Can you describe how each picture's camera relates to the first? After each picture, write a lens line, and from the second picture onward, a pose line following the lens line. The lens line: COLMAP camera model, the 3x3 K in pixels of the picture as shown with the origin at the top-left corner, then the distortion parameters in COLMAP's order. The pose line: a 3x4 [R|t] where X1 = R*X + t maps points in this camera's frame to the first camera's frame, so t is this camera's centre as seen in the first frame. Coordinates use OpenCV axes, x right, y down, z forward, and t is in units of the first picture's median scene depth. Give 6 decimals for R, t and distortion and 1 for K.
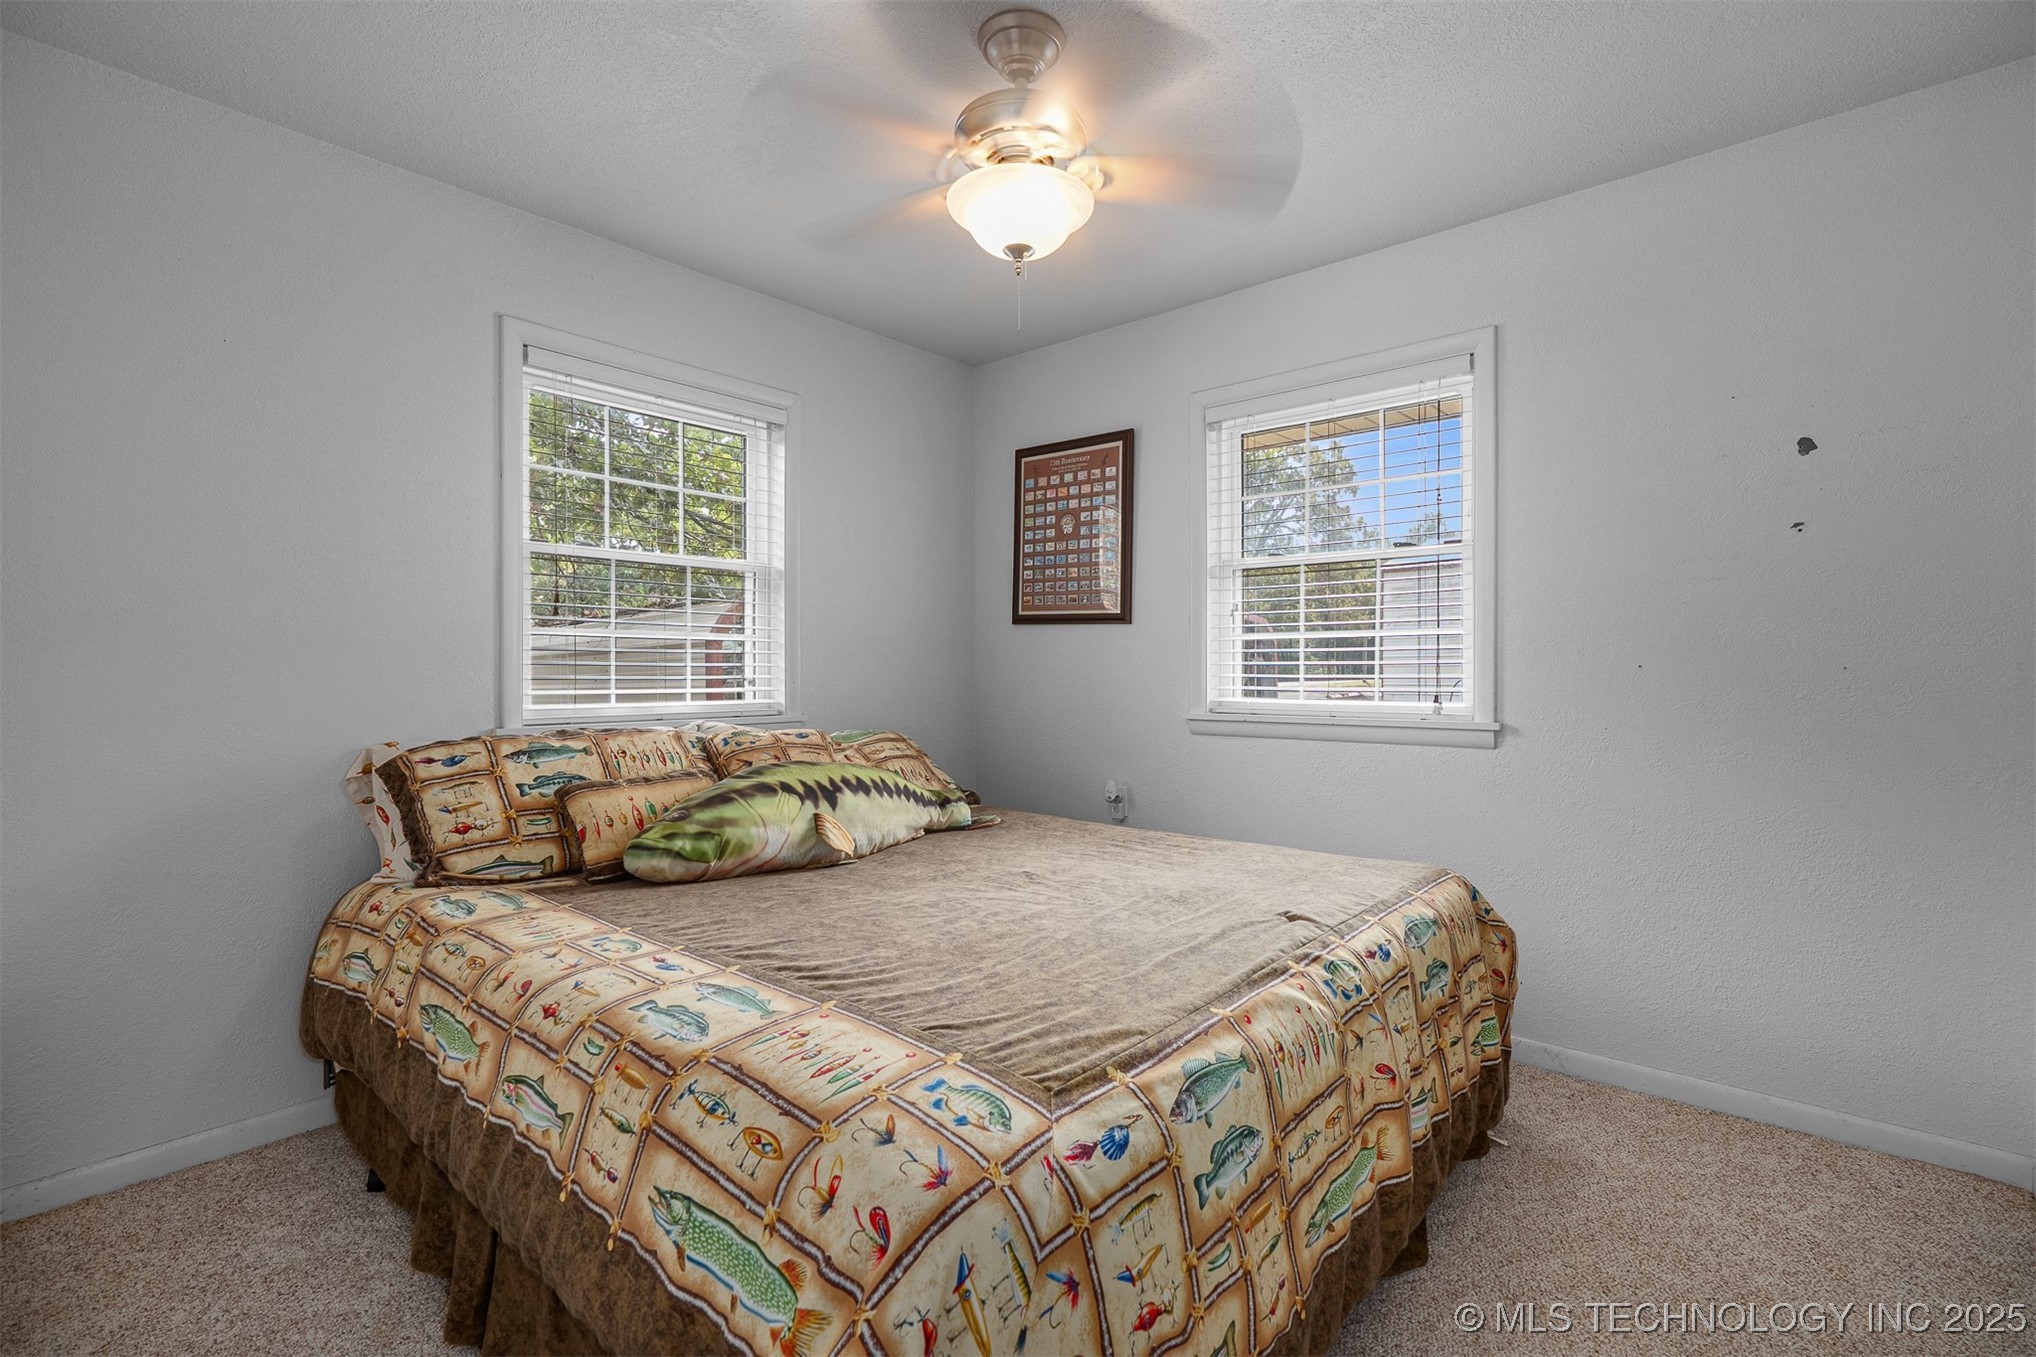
lens RADIAL K [[917.1, 0, 1009.7], [0, 917.1, 672.3], [0, 0, 1]] dist [-0.010152, 0.000610]
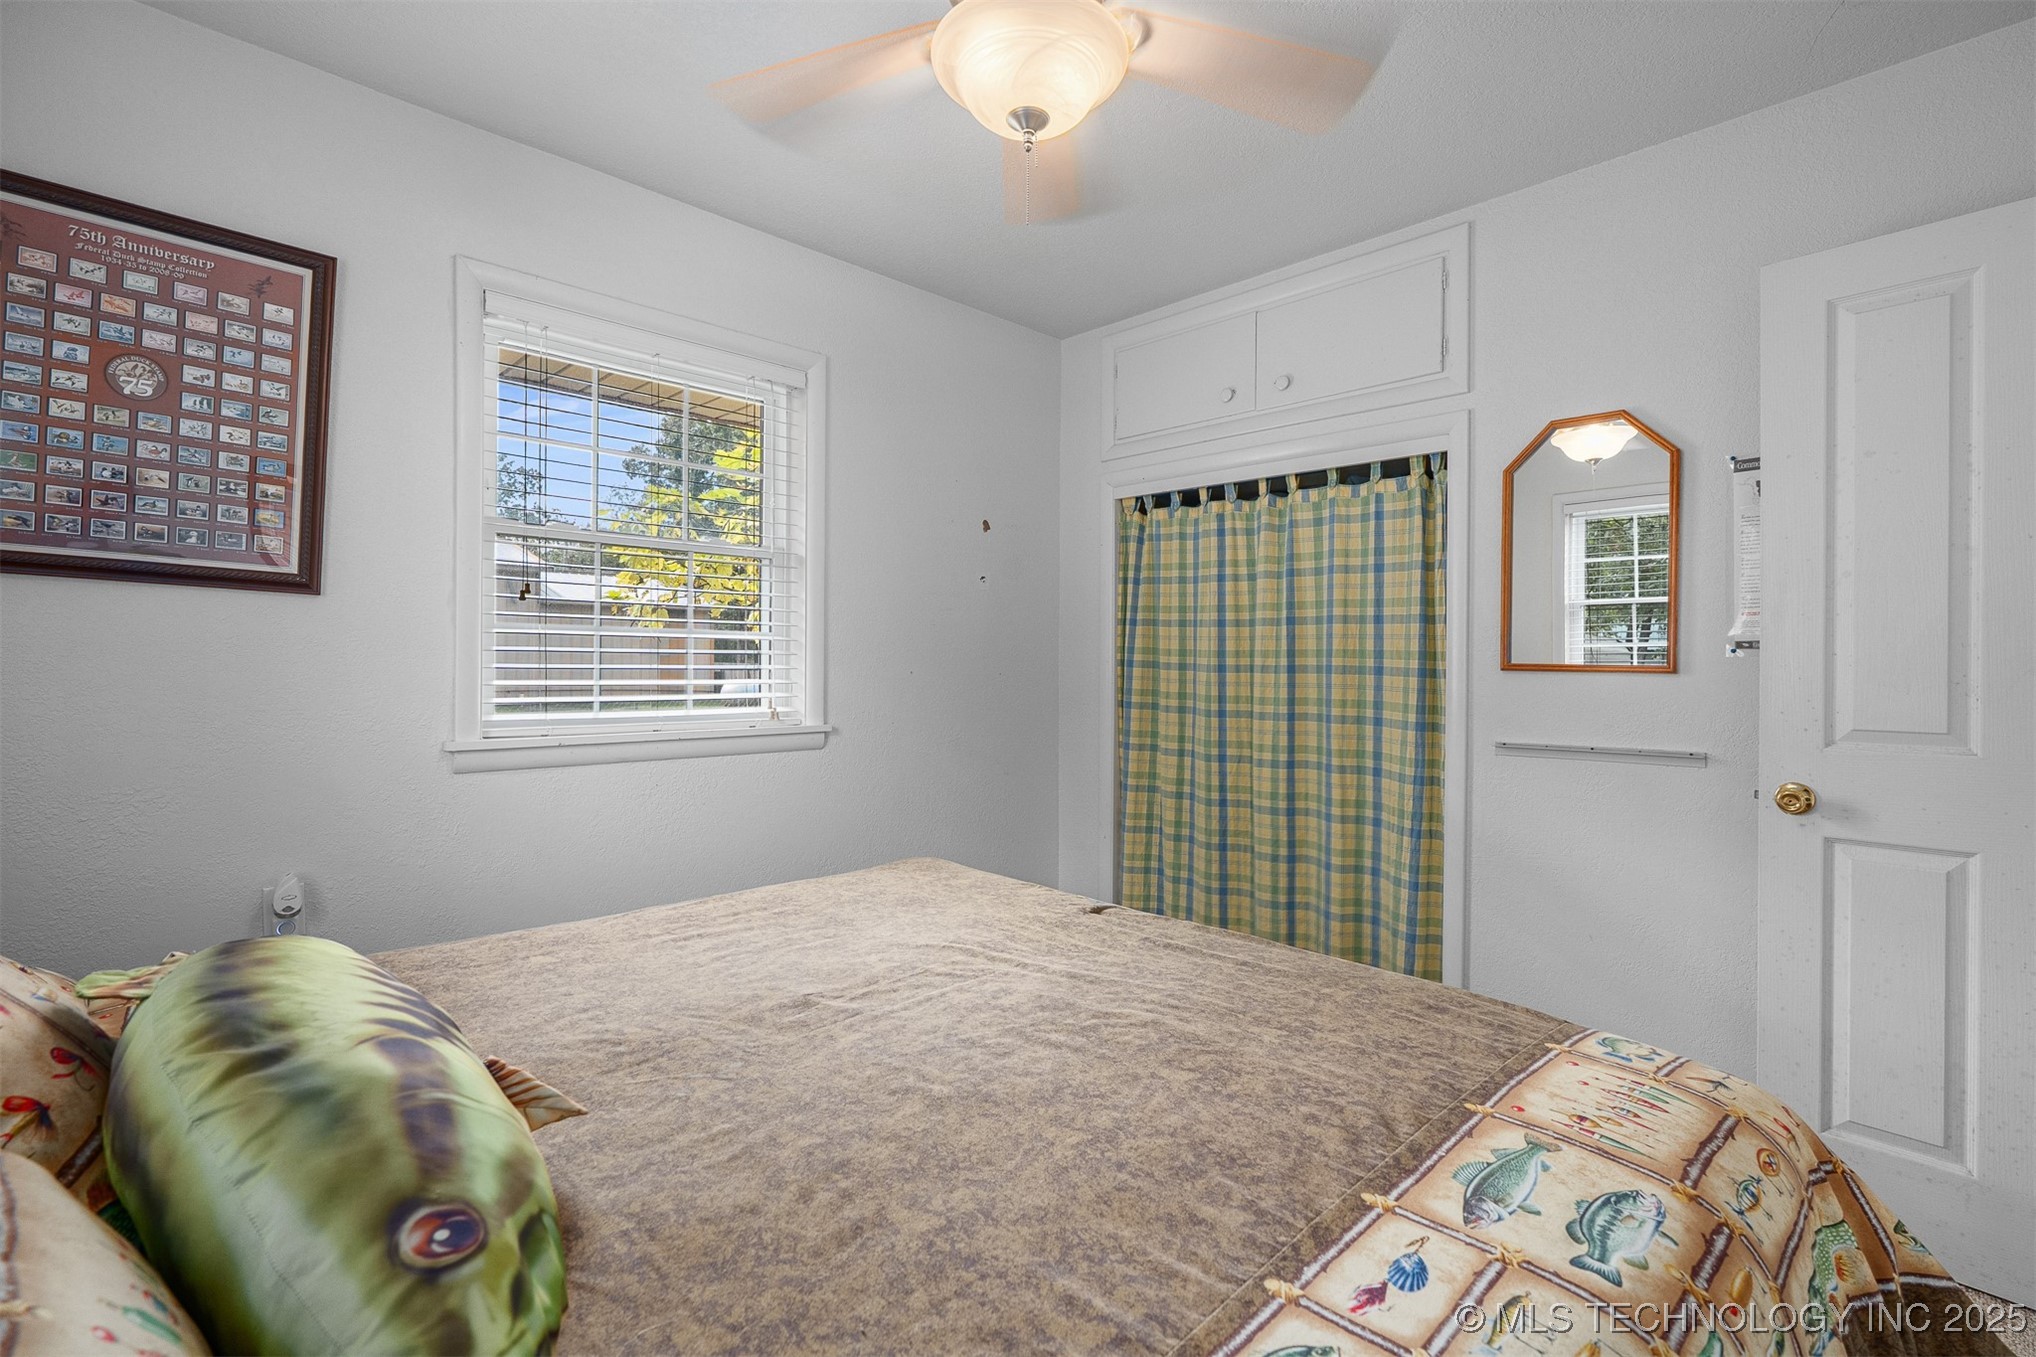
lens RADIAL K [[917.1, 0, 1009.7], [0, 917.1, 672.3], [0, 0, 1]] dist [-0.010152, 0.000610]
pose [[0.084455, -0.002685, 0.996424, -0.807980], [-0.002080, 0.999994, 0.002871, -0.014735], [-0.996425, -0.002315, 0.084449, 1.059088]]
